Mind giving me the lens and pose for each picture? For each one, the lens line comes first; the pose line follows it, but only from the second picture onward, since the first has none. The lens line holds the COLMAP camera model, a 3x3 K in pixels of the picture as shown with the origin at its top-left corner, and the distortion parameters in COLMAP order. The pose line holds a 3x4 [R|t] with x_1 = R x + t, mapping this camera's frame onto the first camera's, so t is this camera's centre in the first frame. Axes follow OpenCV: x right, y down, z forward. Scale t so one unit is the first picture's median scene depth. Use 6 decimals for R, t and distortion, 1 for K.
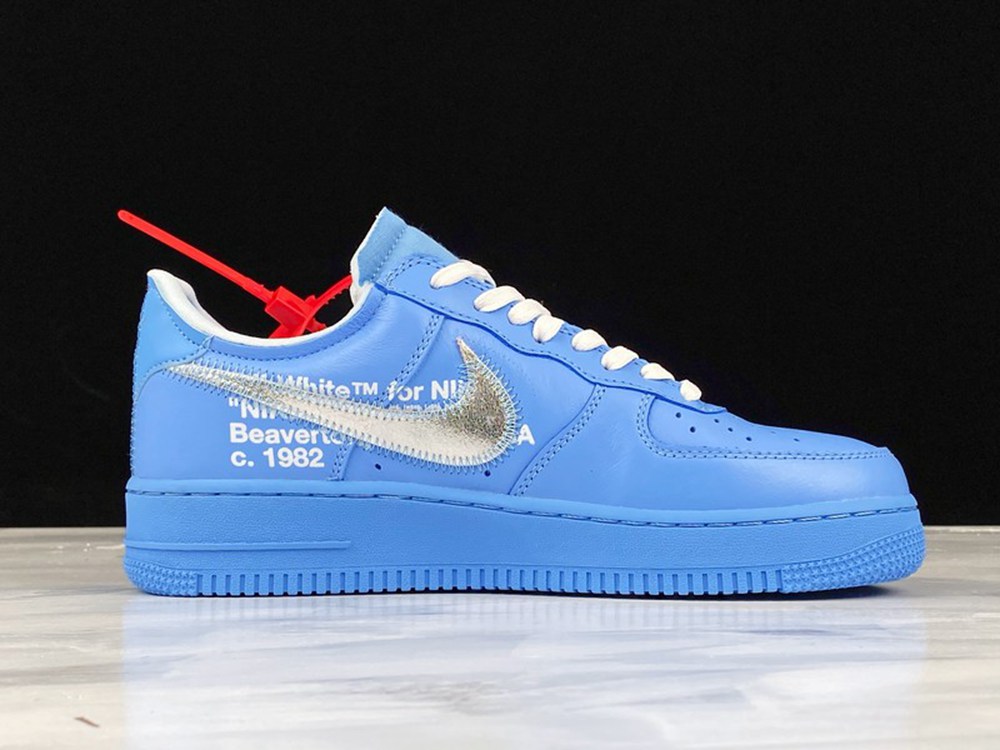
lens RADIAL K [[1503.8, 0, 502.9], [0, 1503.8, 378.0], [0, 0, 1]] dist [0.126956, 0.000000]
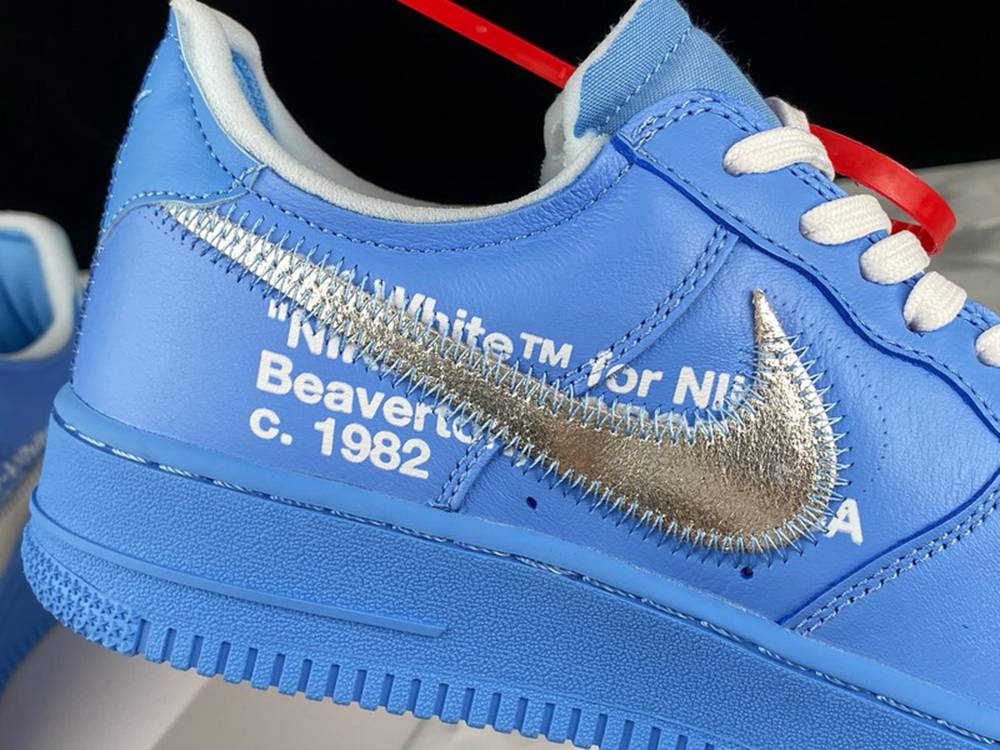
lens RADIAL K [[1503.8, 0, 499.7], [0, 1503.8, 377.0], [0, 0, 1]] dist [0.126956, 0.000000]
pose [[0.972122, 0.232641, -0.029288, -0.088698], [-0.225525, 0.961869, 0.154746, -0.055791], [0.064172, -0.143827, 0.987520, 0.516395]]
